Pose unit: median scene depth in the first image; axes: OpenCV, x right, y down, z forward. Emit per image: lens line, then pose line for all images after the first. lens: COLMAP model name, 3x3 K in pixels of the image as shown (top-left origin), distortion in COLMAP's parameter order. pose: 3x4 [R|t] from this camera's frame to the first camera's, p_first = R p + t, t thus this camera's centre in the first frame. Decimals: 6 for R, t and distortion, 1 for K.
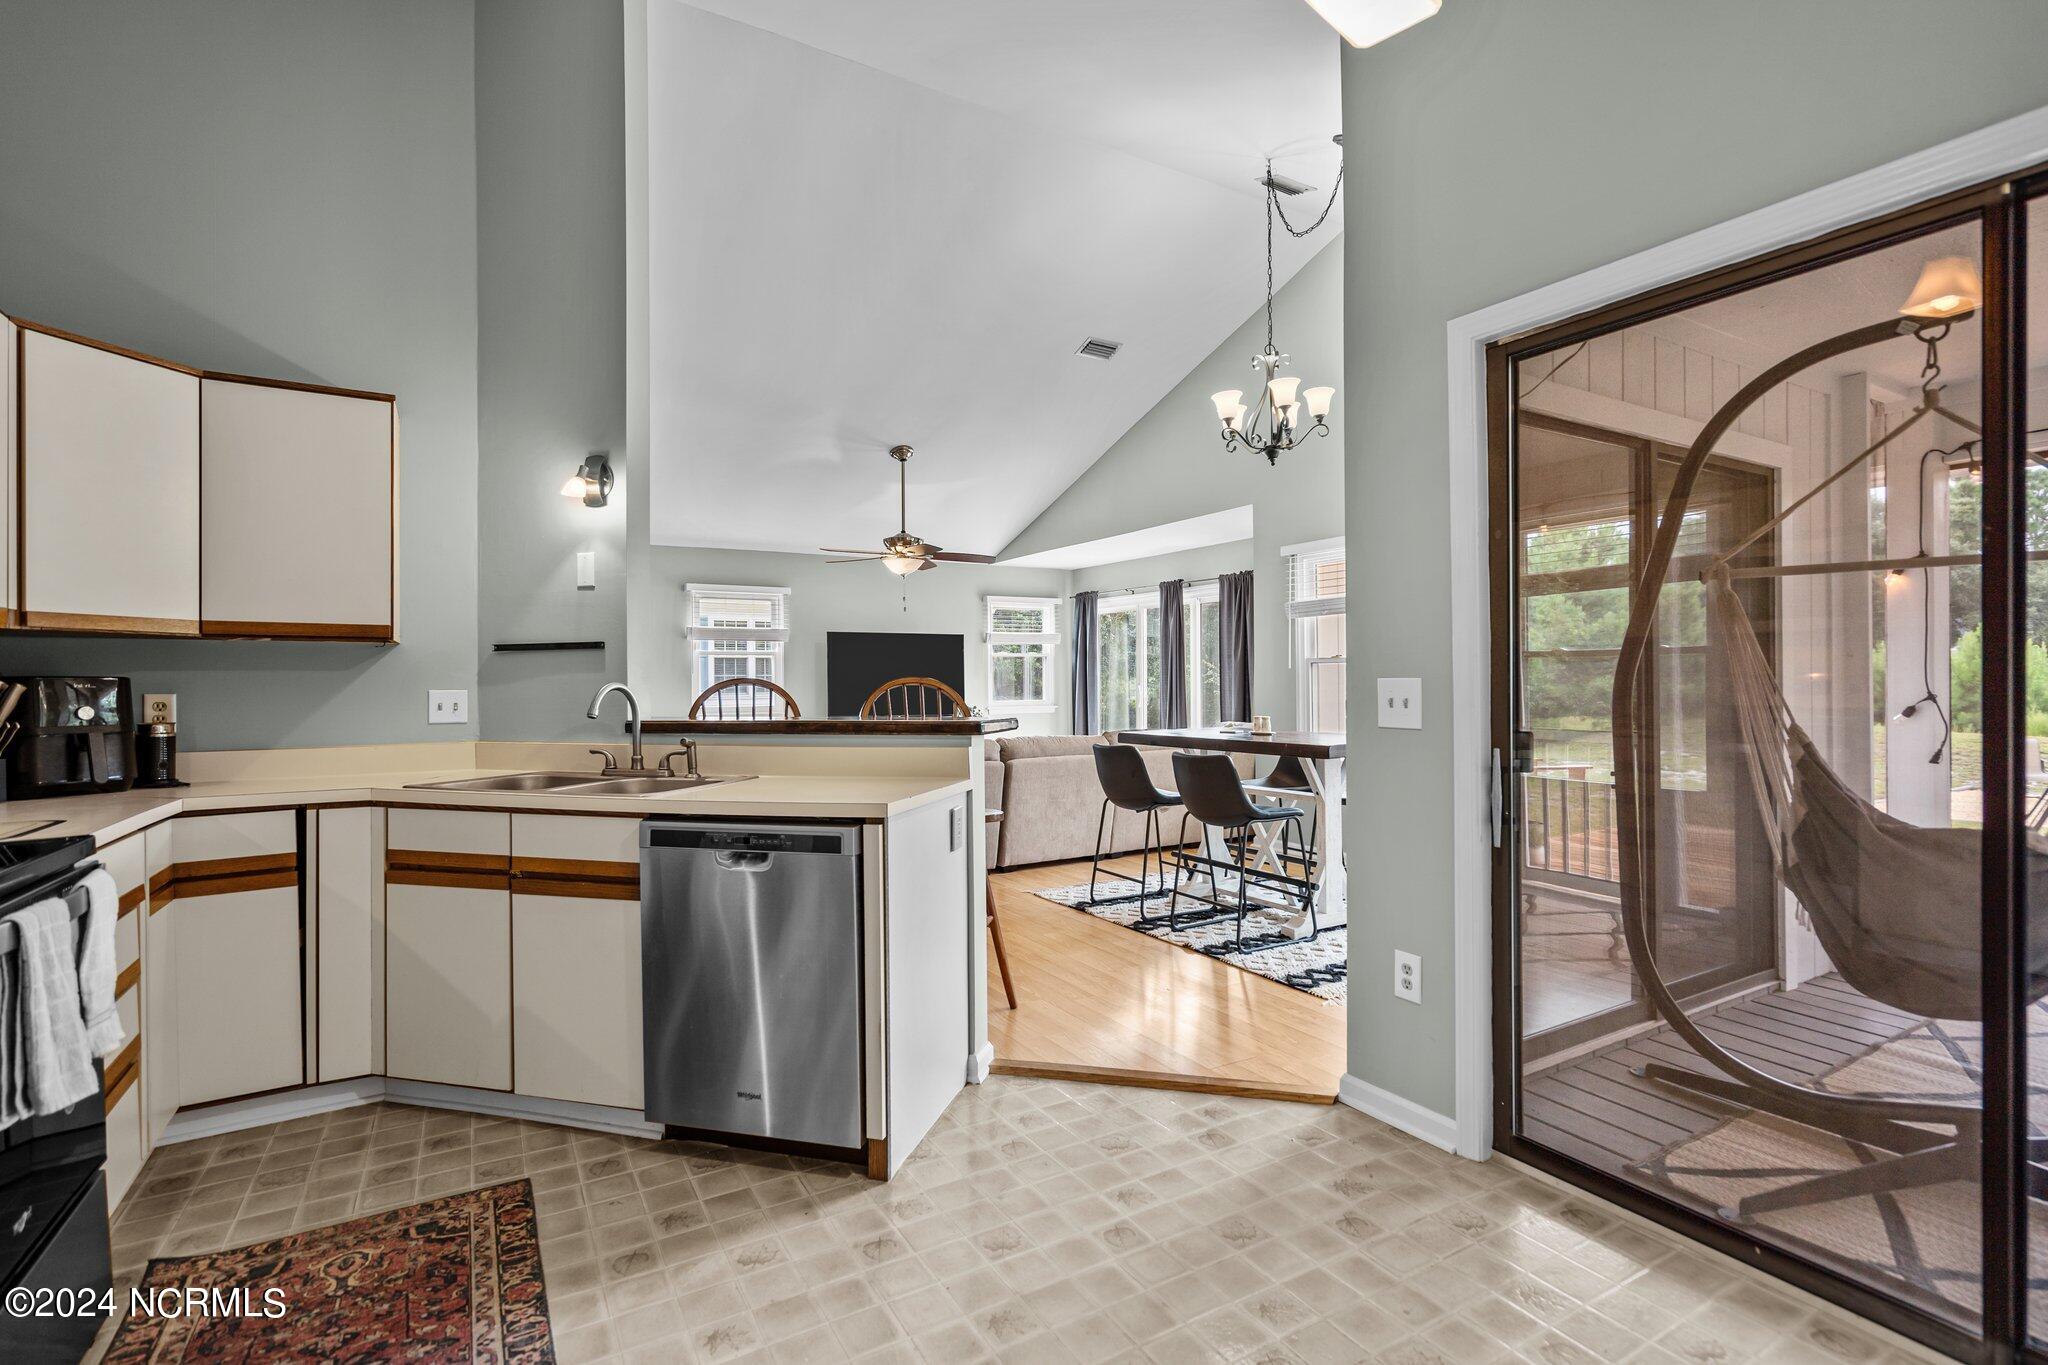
lens RADIAL K [[937.8, 0, 1024.0], [0, 937.8, 682.5], [0, 0, 1]] dist [-0.032197, 0.000234]
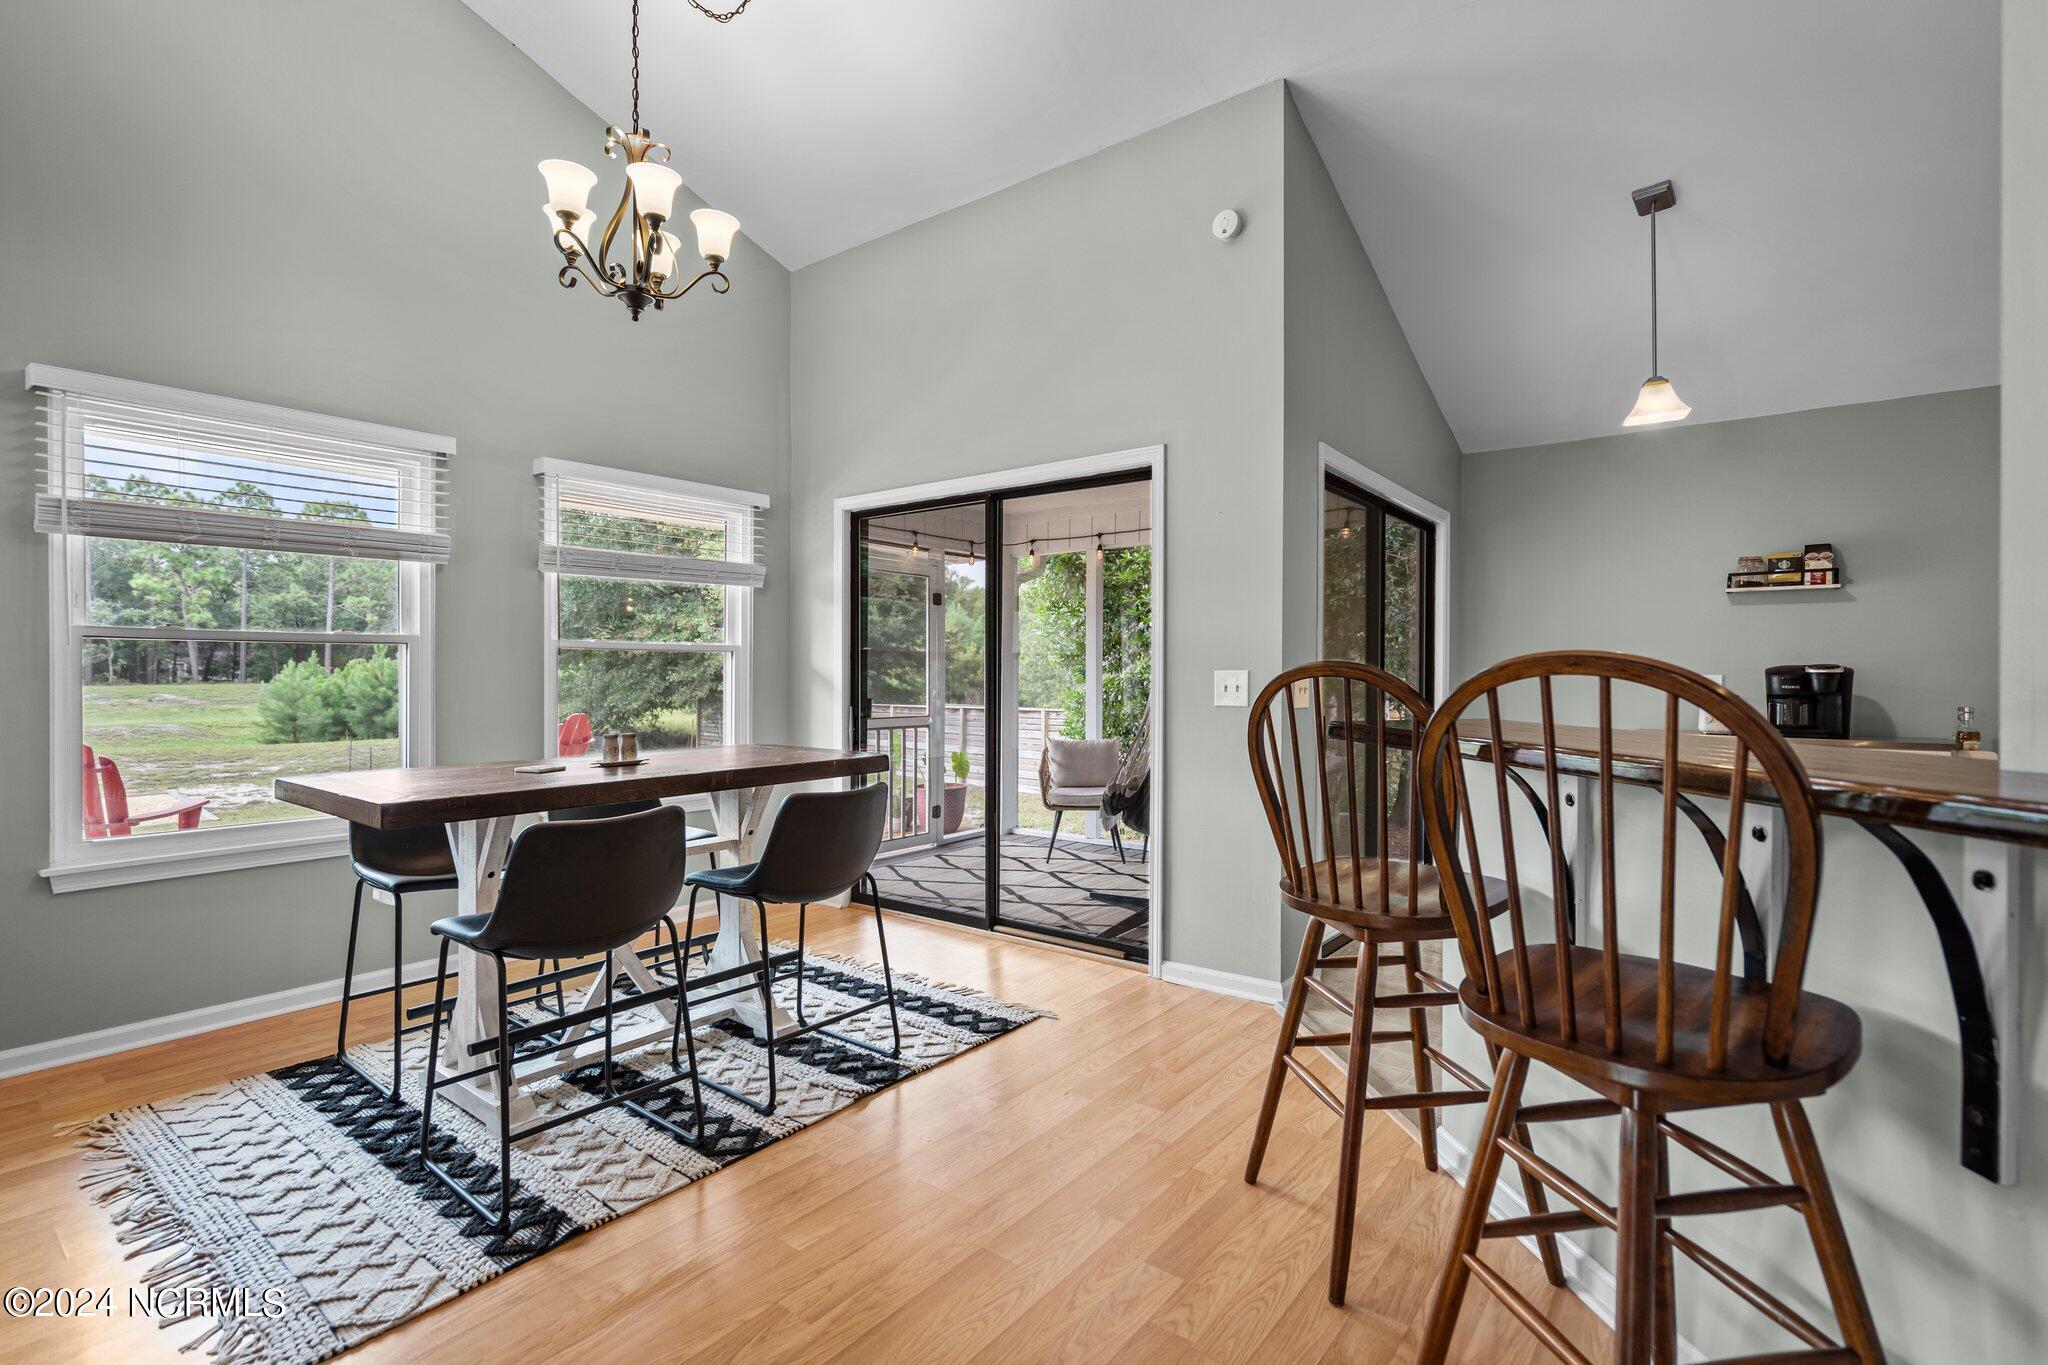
lens RADIAL K [[937.8, 0, 1024.0], [0, 937.8, 682.5], [0, 0, 1]] dist [-0.032197, 0.000234]
pose [[-0.373612, 0.000305, 0.927585, -0.347799], [0.008075, 0.999963, 0.002924, 0.003771], [-0.927550, 0.008583, -0.373600, 0.882161]]
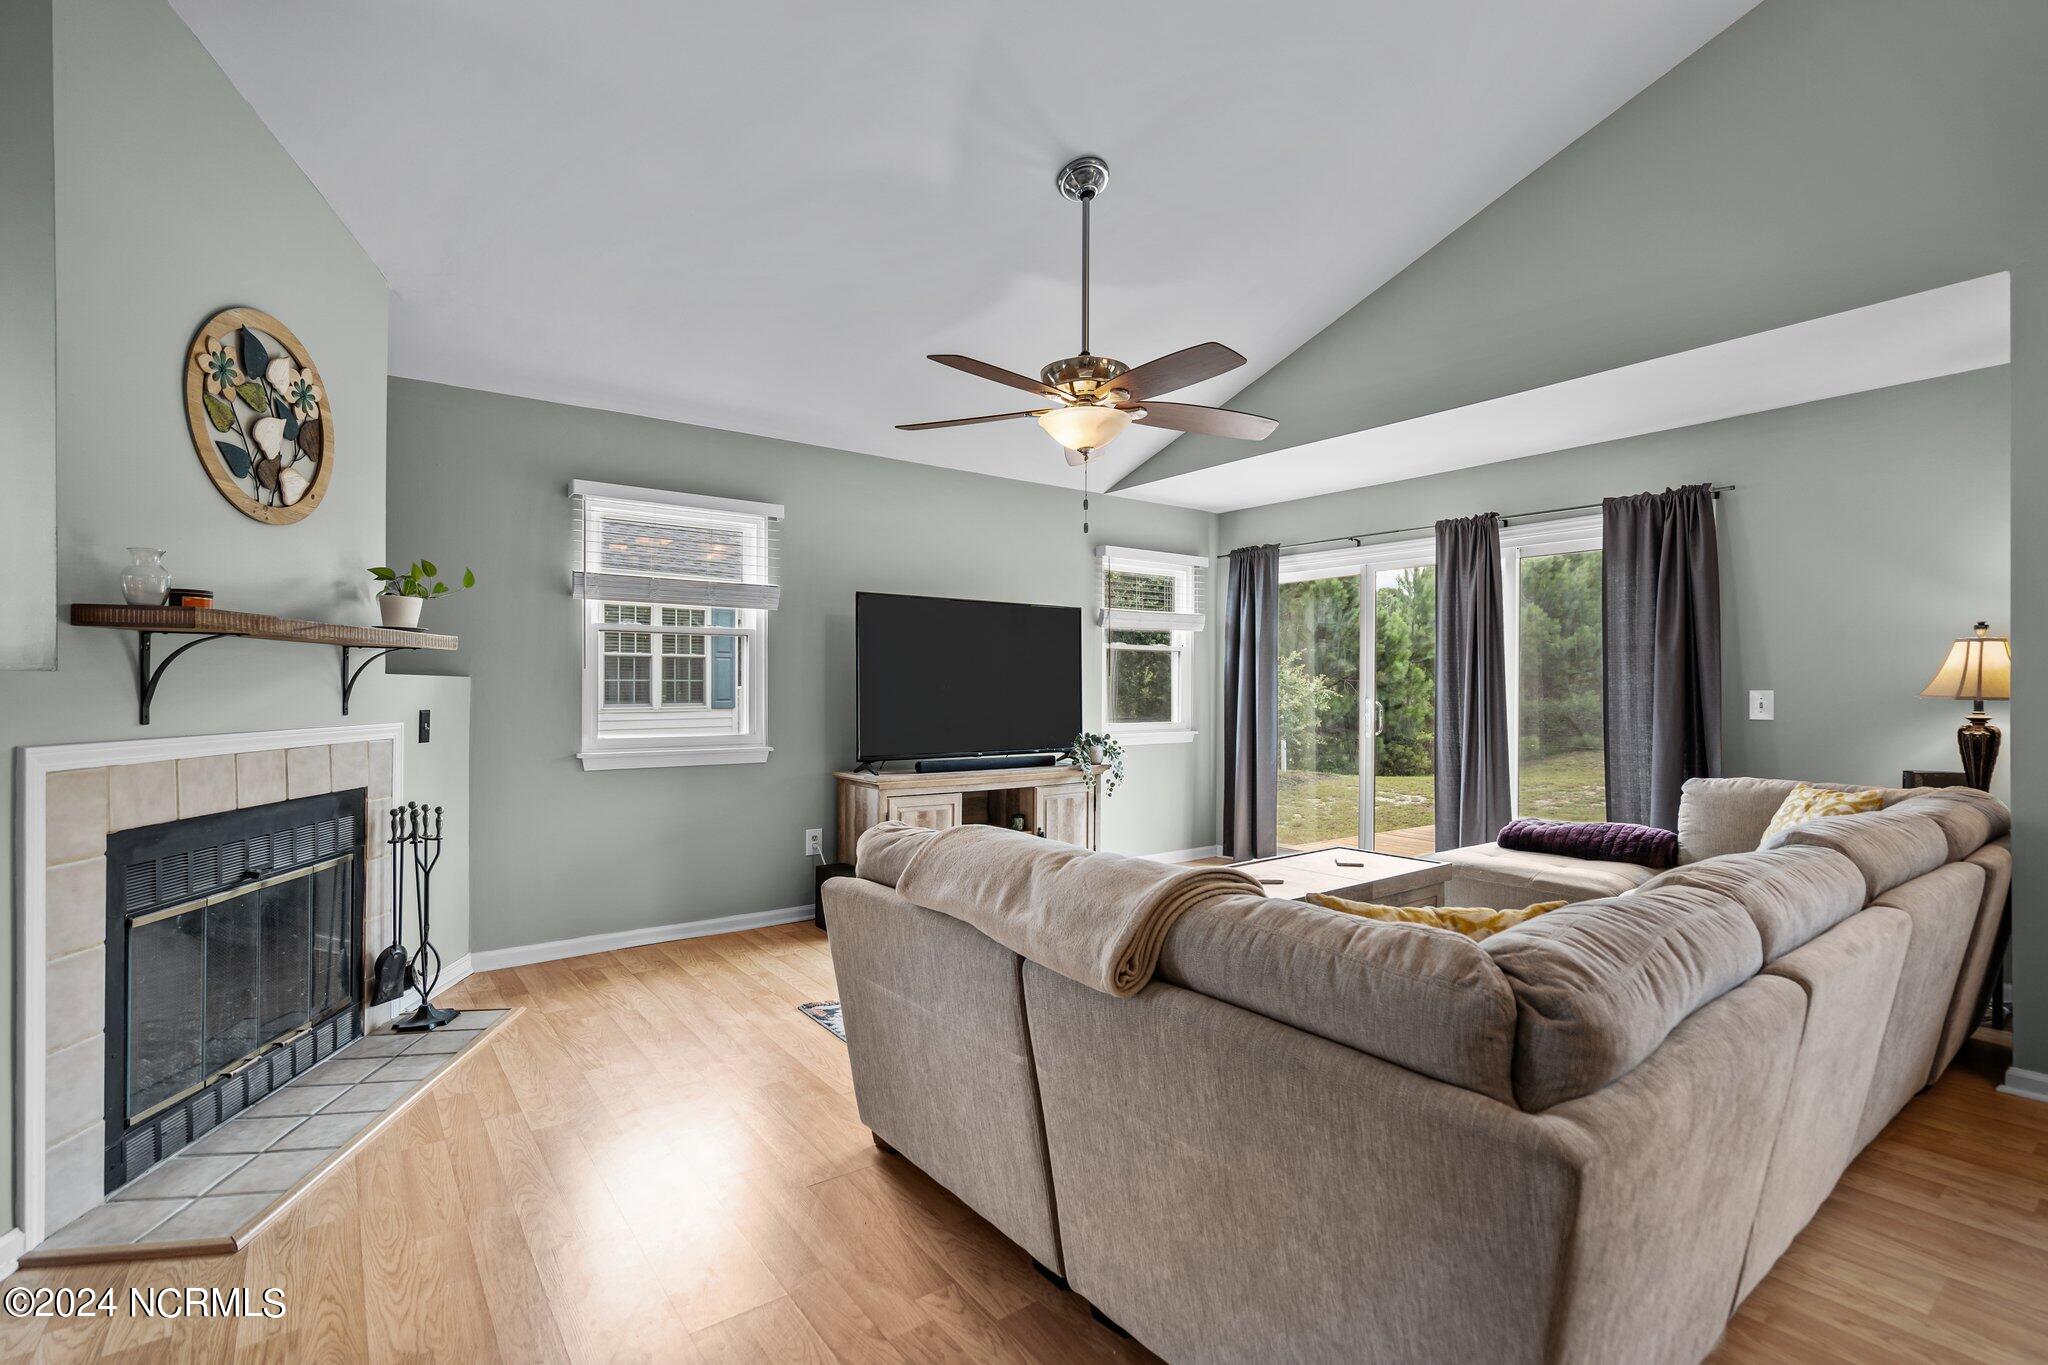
lens RADIAL K [[937.8, 0, 1024.0], [0, 937.8, 682.5], [0, 0, 1]] dist [-0.032197, 0.000234]
pose [[0.993901, 0.014006, 0.109381, -0.170899], [-0.012860, 0.999855, -0.011171, 0.001338], [-0.109522, 0.009696, 0.993937, 0.469905]]
